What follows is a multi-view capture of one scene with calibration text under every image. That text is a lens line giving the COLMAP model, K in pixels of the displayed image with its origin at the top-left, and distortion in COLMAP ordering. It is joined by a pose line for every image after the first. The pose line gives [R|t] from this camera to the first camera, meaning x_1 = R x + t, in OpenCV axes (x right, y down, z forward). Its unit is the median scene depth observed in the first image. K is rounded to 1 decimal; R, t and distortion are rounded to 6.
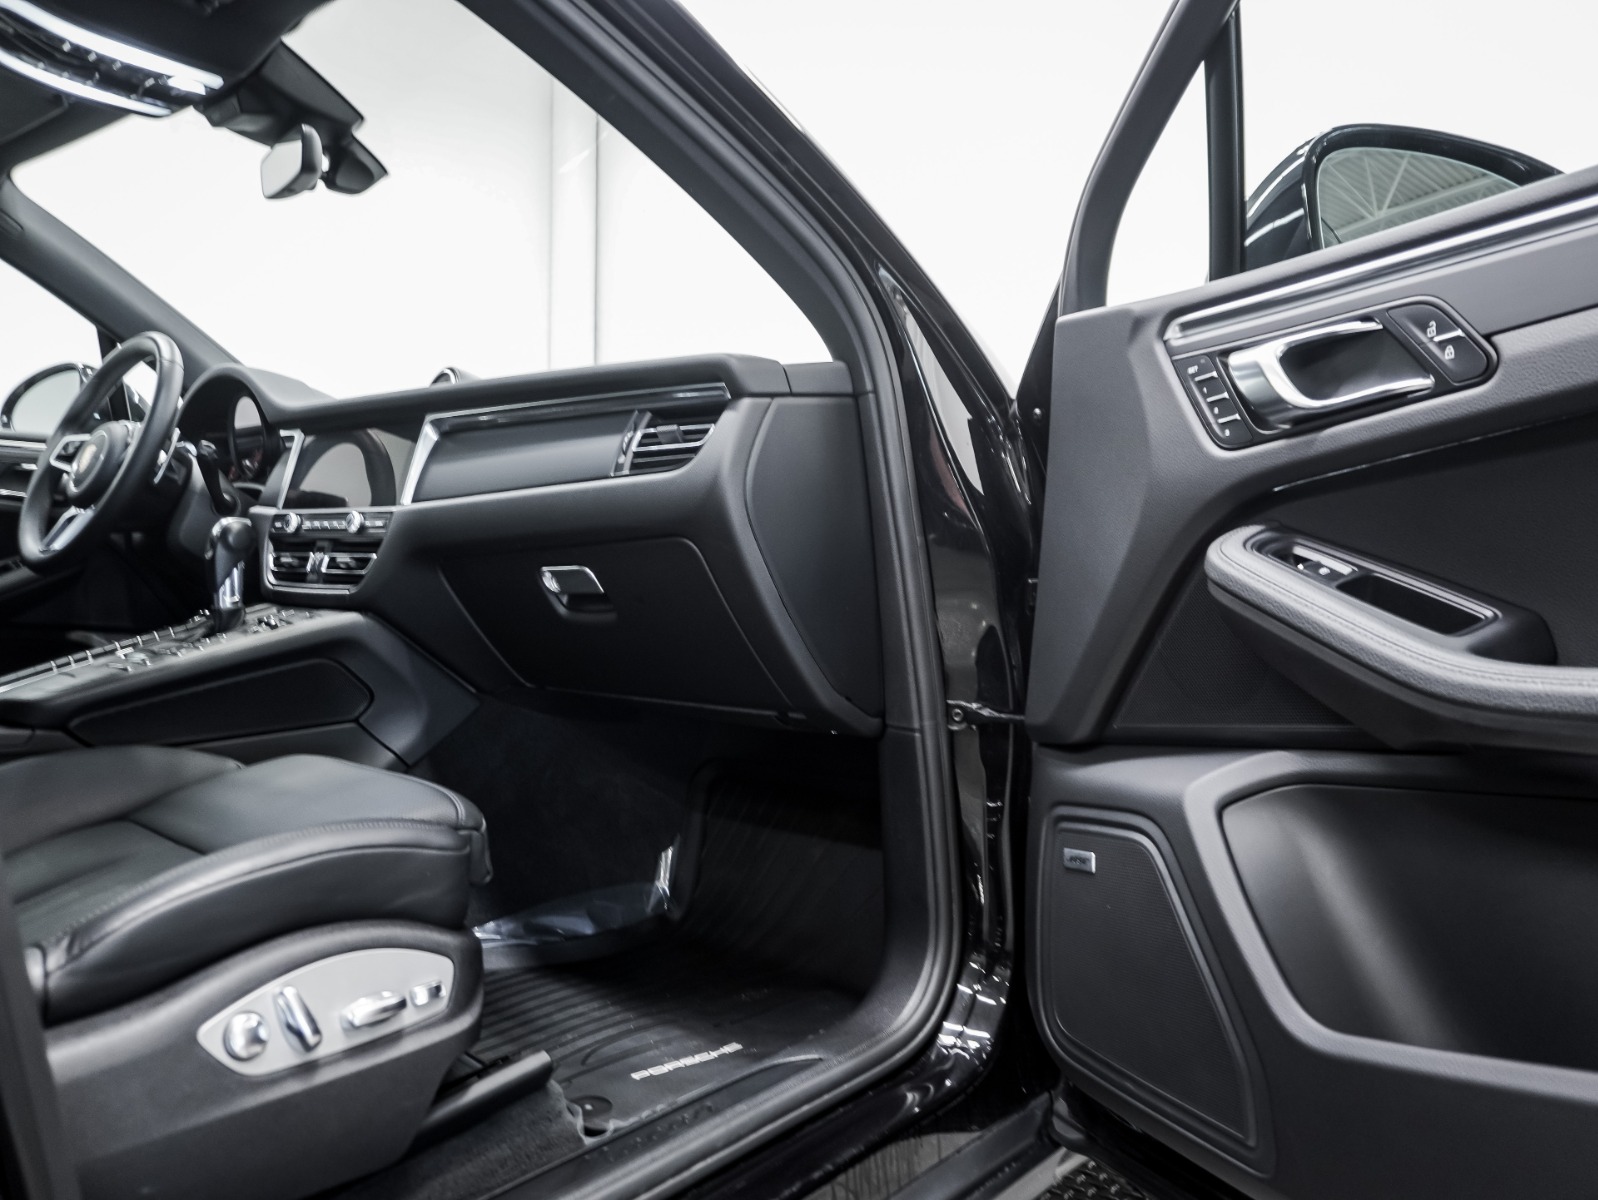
lens RADIAL K [[1220.2, 0, 790.8], [0, 1220.2, 598.0], [0, 0, 1]] dist [-0.043641, 0.034525]
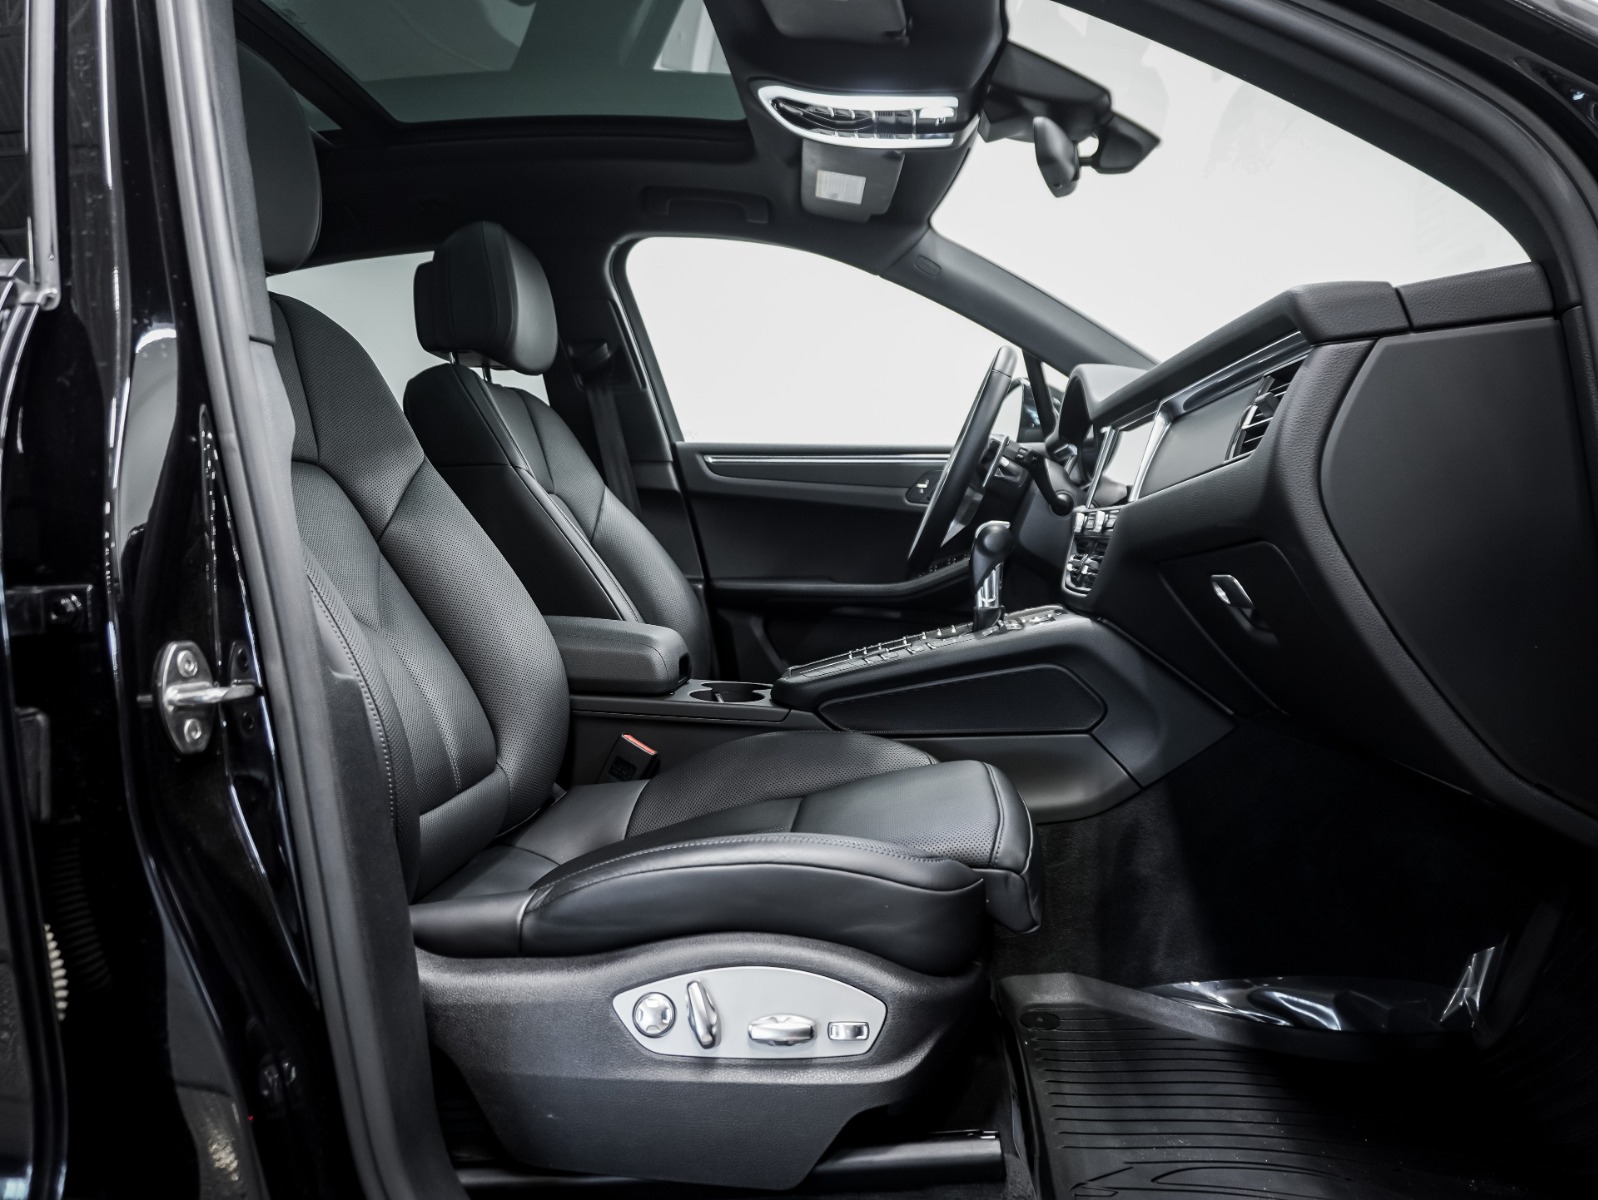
lens RADIAL K [[1220.2, 0, 795.4], [0, 1220.2, 596.0], [0, 0, 1]] dist [-0.043641, 0.034525]
pose [[0.590560, 0.025495, -0.806591, 0.329489], [-0.016469, 0.999673, 0.019540, -0.023876], [0.806826, 0.001744, 0.590787, 0.307847]]
